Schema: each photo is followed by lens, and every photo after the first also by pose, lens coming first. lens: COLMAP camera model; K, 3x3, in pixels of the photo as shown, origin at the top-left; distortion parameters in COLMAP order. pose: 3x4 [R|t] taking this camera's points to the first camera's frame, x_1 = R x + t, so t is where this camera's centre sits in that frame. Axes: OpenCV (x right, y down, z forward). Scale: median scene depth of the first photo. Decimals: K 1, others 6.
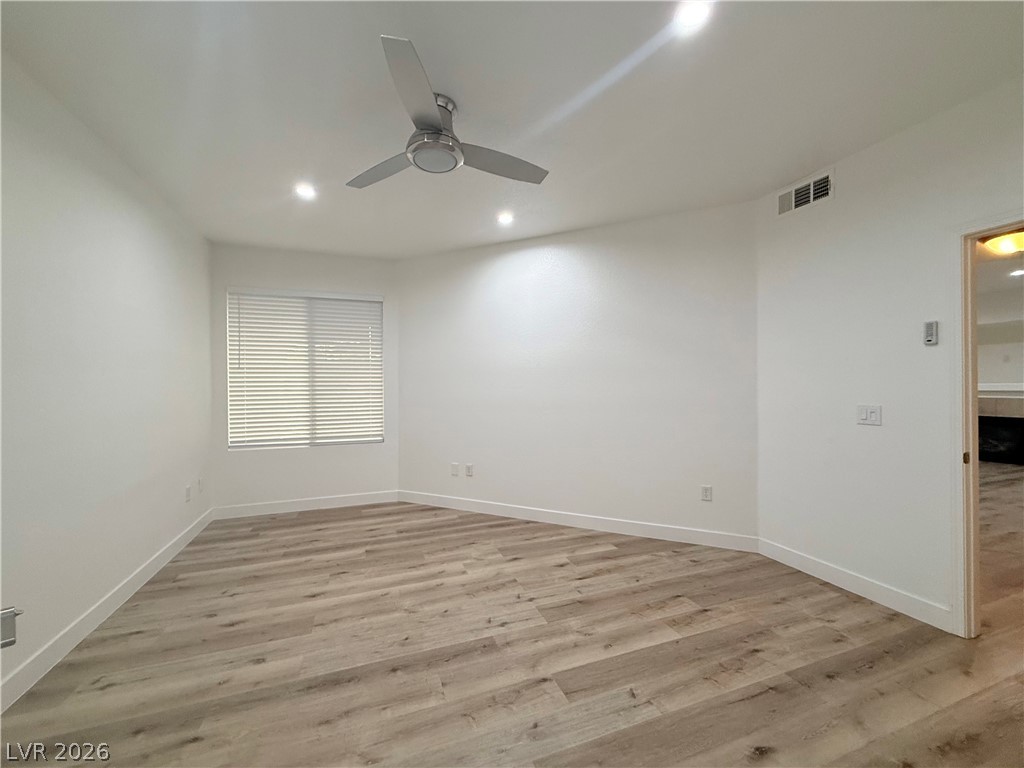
lens RADIAL K [[405.6, 0, 508.1], [0, 405.6, 384.5], [0, 0, 1]] dist [0.000588, 0.000068]
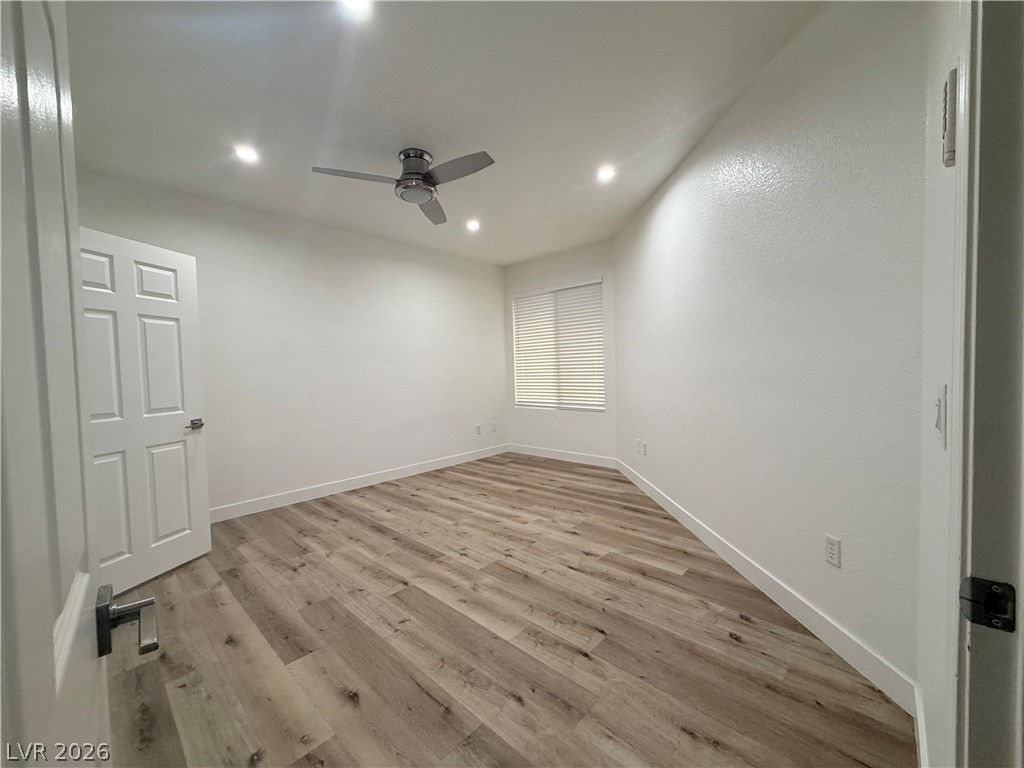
lens RADIAL K [[405.6, 0, 510.1], [0, 405.6, 382.4], [0, 0, 1]] dist [0.000588, 0.000068]
pose [[0.455311, 0.023126, -0.890032, 0.873459], [0.024938, 0.998939, 0.038714, 0.024111], [0.889983, -0.039823, 0.454251, 0.458942]]
